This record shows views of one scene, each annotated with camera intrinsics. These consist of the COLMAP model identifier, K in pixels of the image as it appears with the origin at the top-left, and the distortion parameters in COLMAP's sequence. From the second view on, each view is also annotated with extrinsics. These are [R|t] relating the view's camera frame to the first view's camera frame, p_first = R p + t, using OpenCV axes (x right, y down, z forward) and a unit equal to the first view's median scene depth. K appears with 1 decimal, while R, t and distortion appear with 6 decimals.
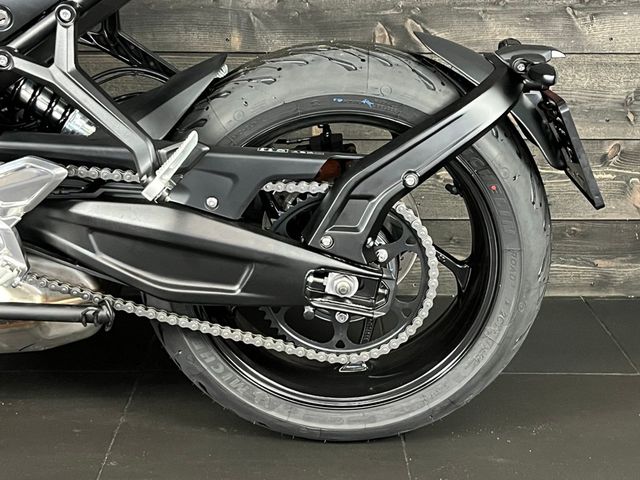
lens RADIAL K [[1050.1, 0, 322.1], [0, 1050.1, 239.3], [0, 0, 1]] dist [0.056555, 0.000000]
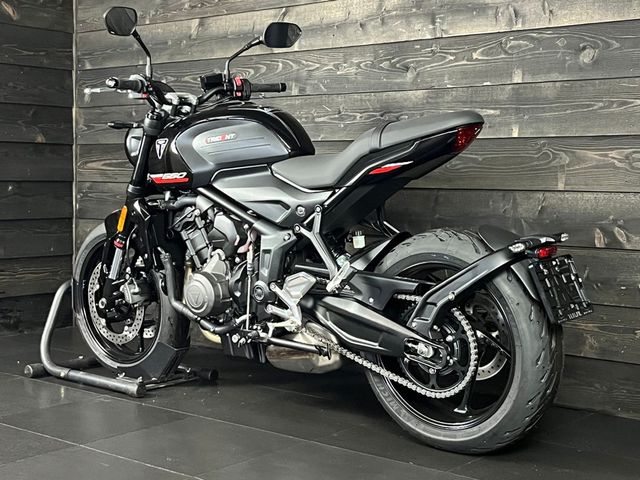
lens RADIAL K [[996.0, 0, 319.0], [0, 996.0, 237.4], [0, 0, 1]] dist [0.039833, 0.000000]
pose [[0.771538, 0.043807, -0.634673, 1.006393], [-0.177537, 0.972819, -0.148675, 0.146356], [0.610909, 0.227386, 0.758344, -0.540323]]
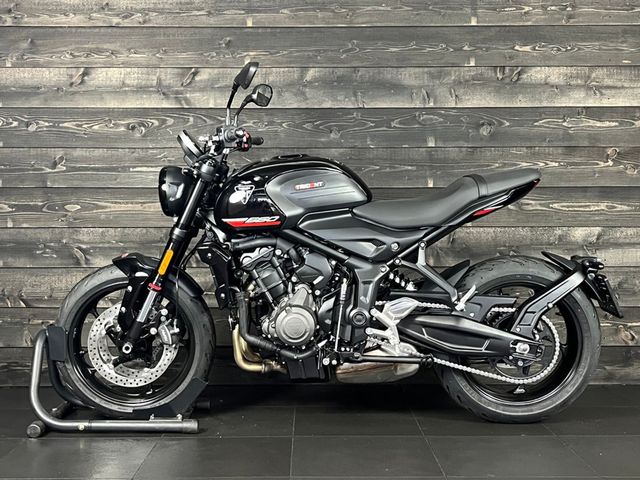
lens RADIAL K [[815.2, 0, 318.8], [0, 815.2, 243.5], [0, 0, 1]] dist [0.047399, 0.000000]
pose [[0.999967, -0.005855, -0.005692, -0.456625], [0.004333, 0.971311, -0.237772, 0.262933], [0.006921, 0.237740, 0.971304, -0.972738]]
